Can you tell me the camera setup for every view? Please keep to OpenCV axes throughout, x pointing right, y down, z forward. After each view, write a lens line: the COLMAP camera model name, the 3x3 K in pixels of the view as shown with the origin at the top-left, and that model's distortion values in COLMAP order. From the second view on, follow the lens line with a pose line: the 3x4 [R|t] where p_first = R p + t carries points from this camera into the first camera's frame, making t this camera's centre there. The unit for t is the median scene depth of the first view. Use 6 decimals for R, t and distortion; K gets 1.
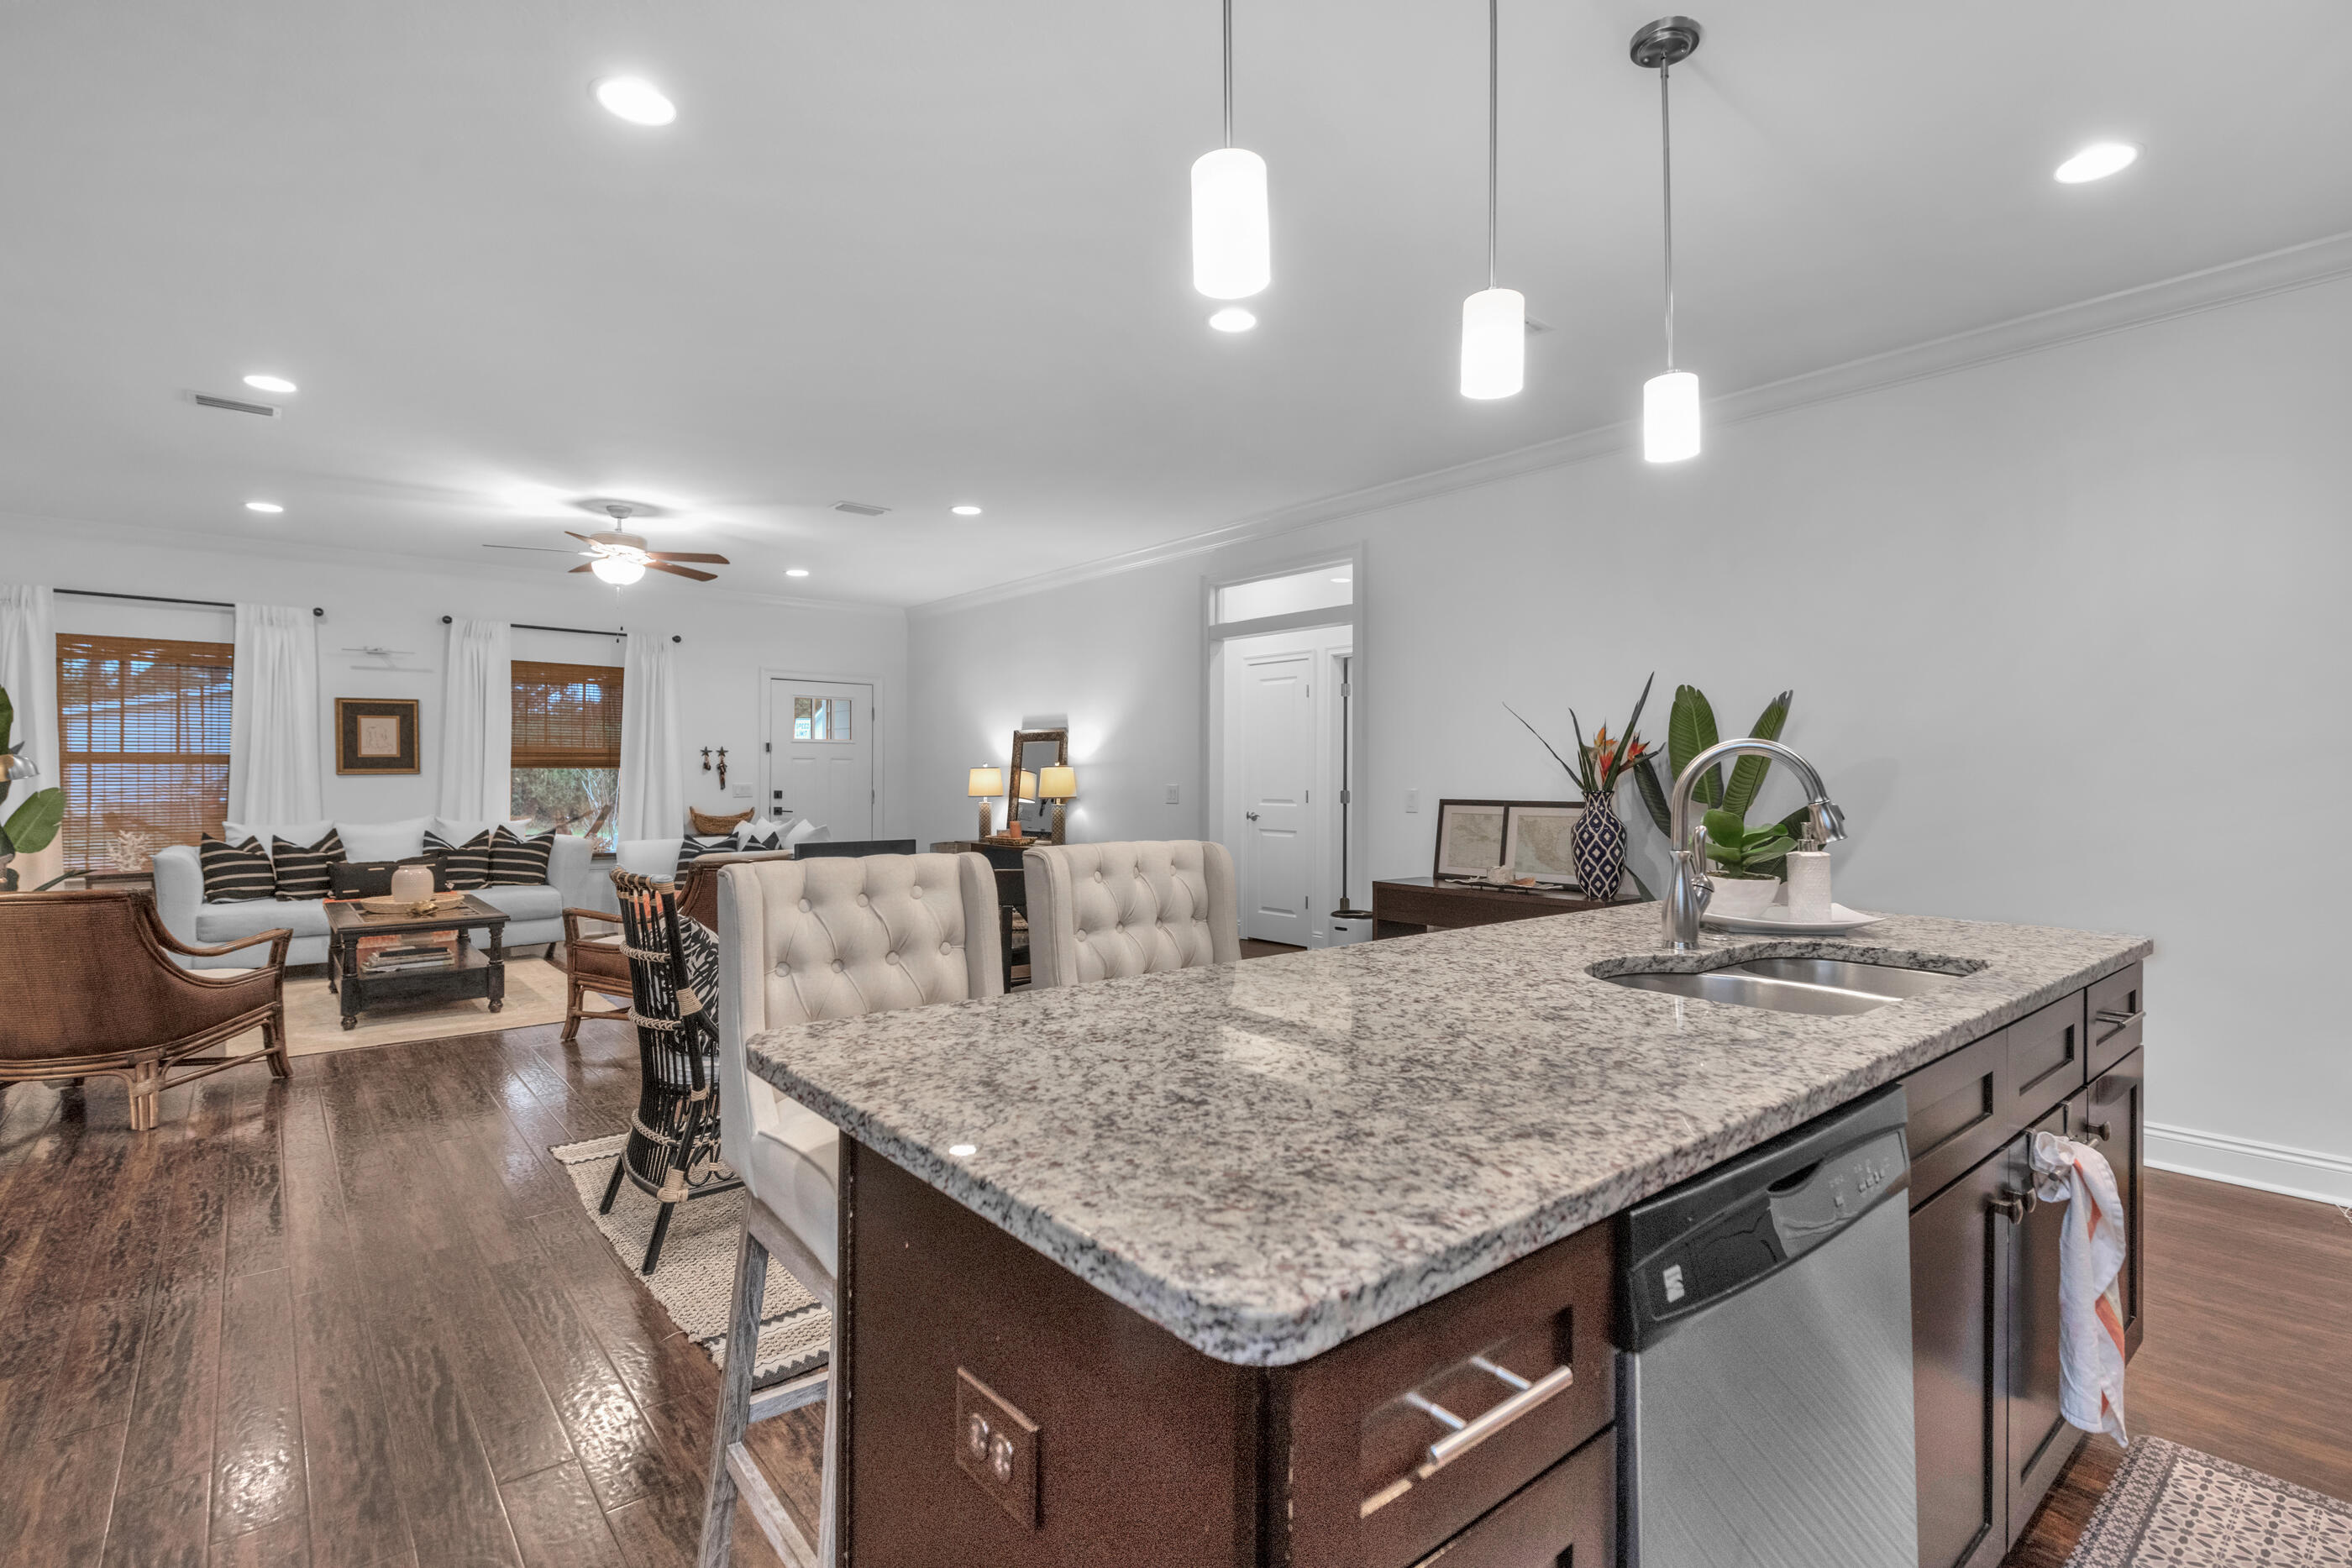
lens RADIAL K [[1128.0, 0, 1187.1], [0, 1128.0, 776.6], [0, 0, 1]] dist [0.013771, -0.000233]
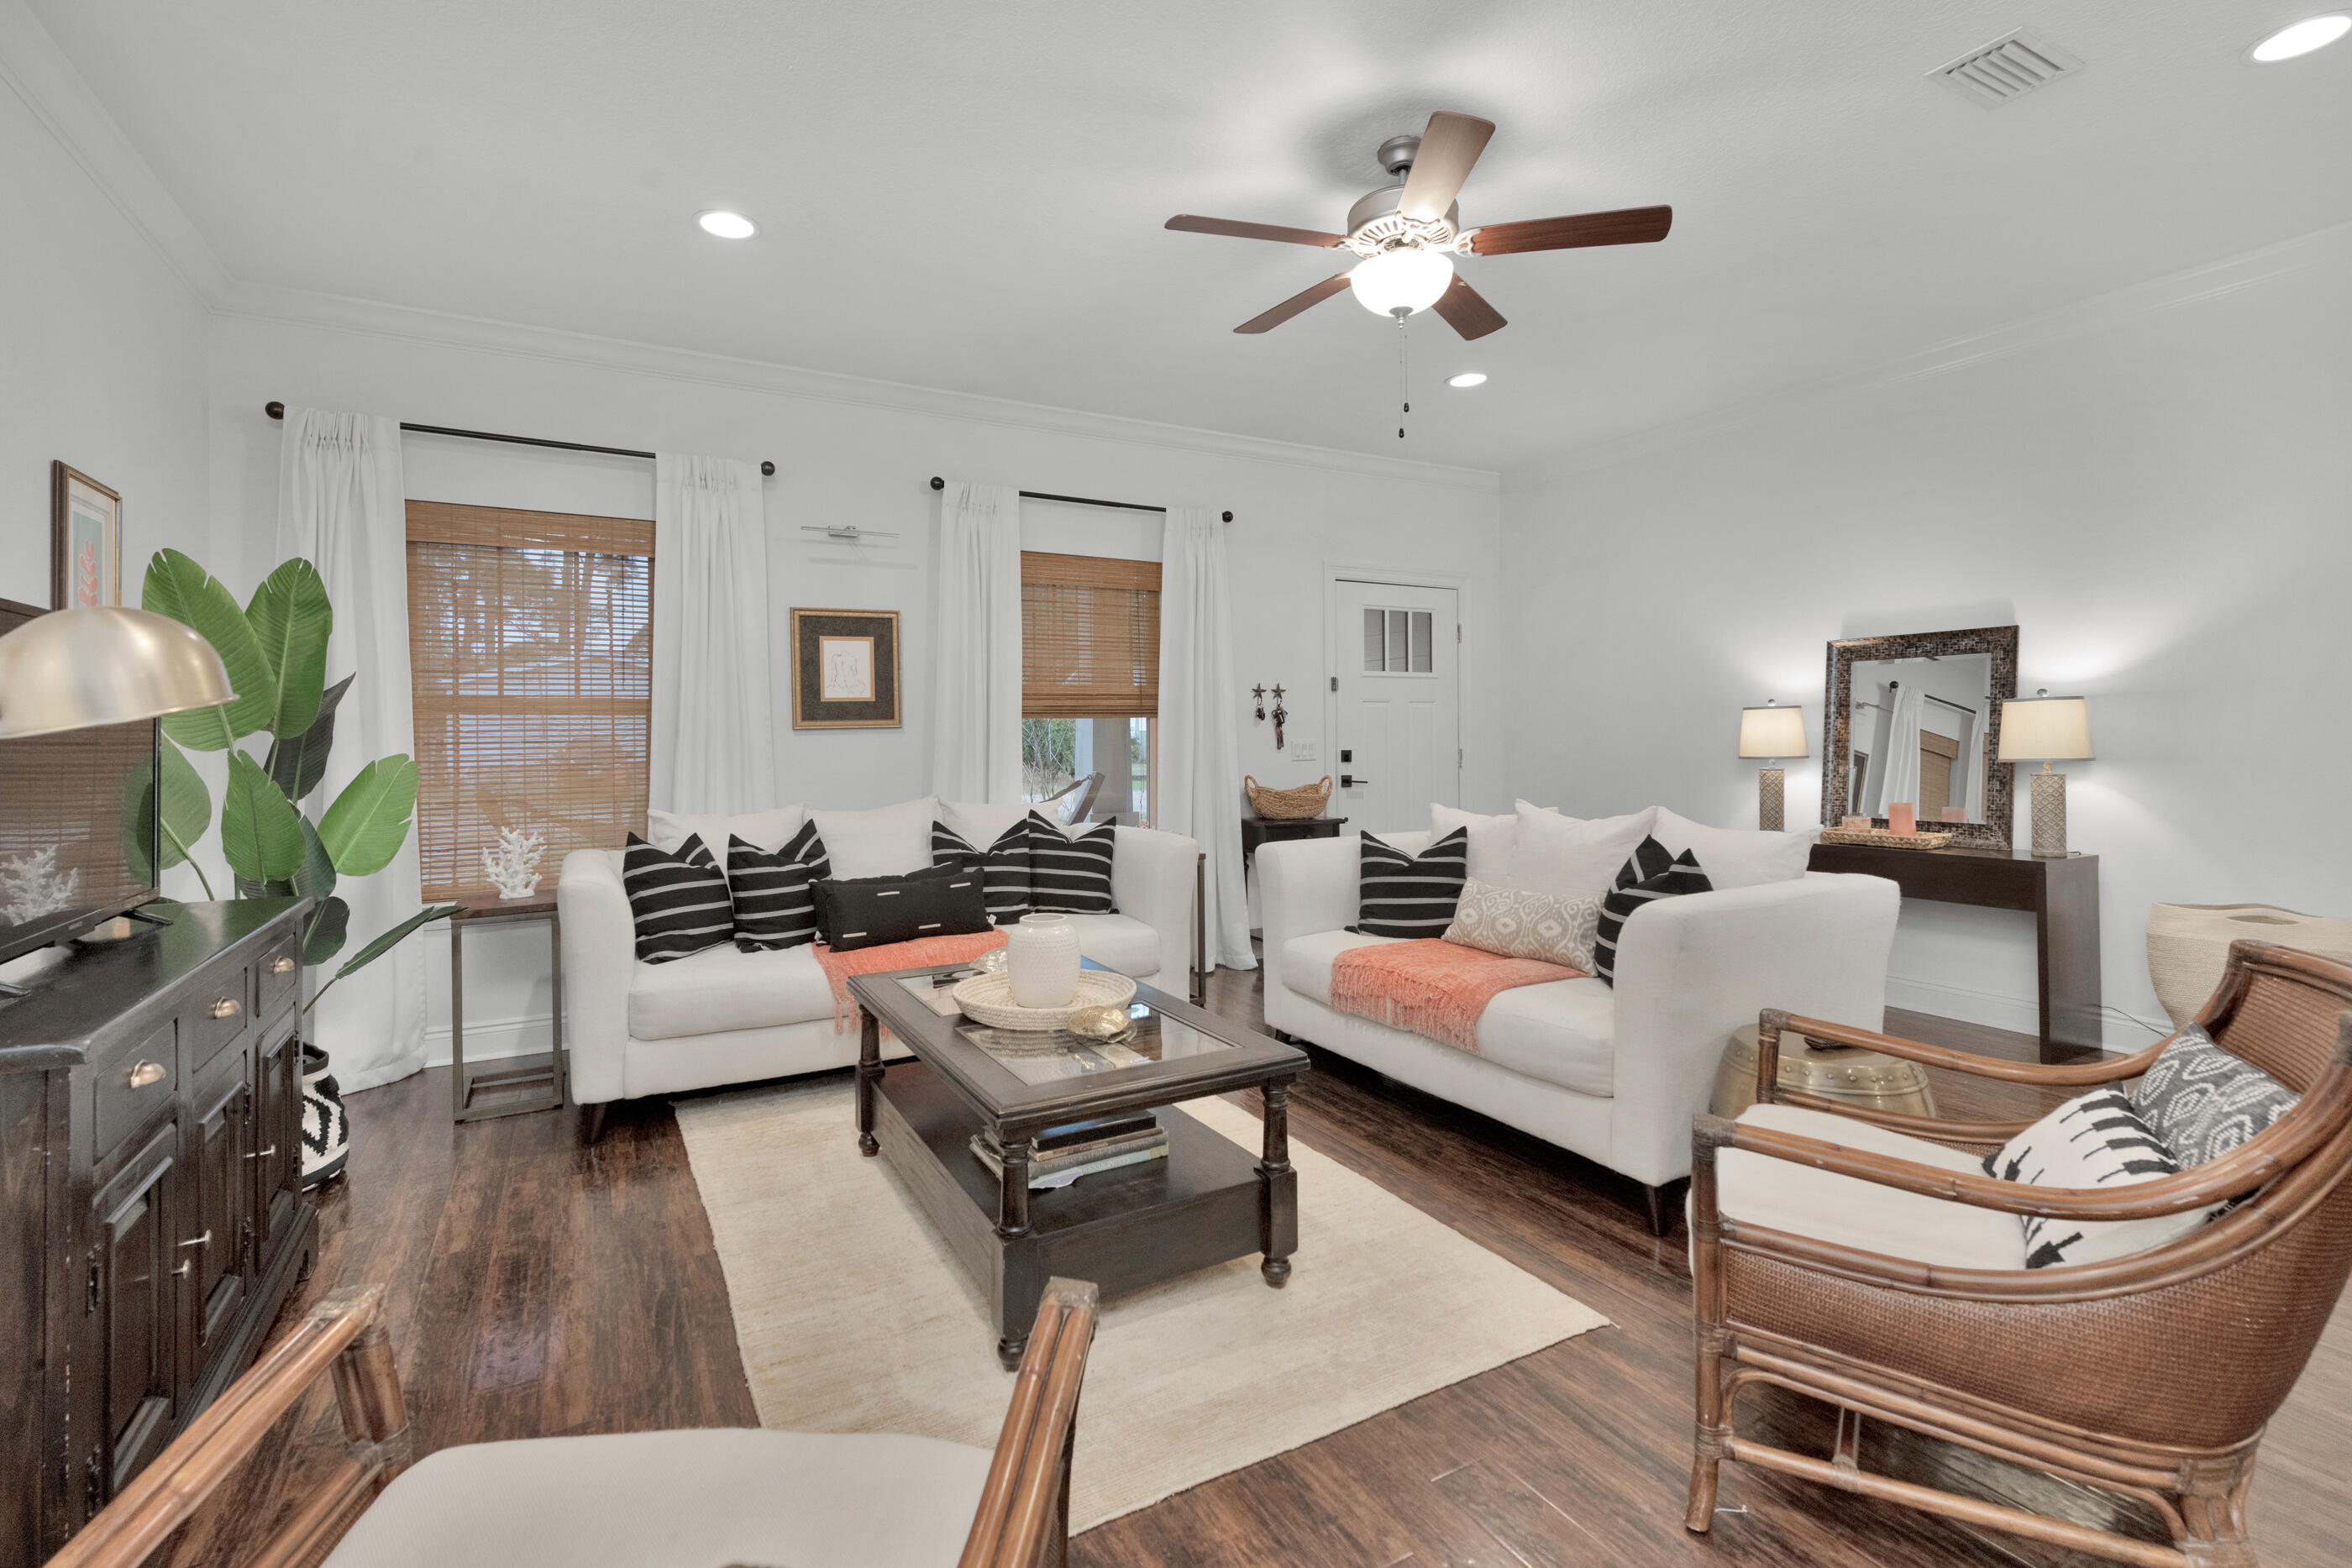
lens RADIAL K [[1081.2, 0, 1178.2], [0, 1081.2, 743.9], [0, 0, 1]] dist [0.014004, -0.003450]
pose [[0.982814, -0.008160, -0.184419, -0.440197], [0.010166, 0.999899, 0.009937, 0.002108], [0.184320, -0.011641, 0.982797, 0.462857]]
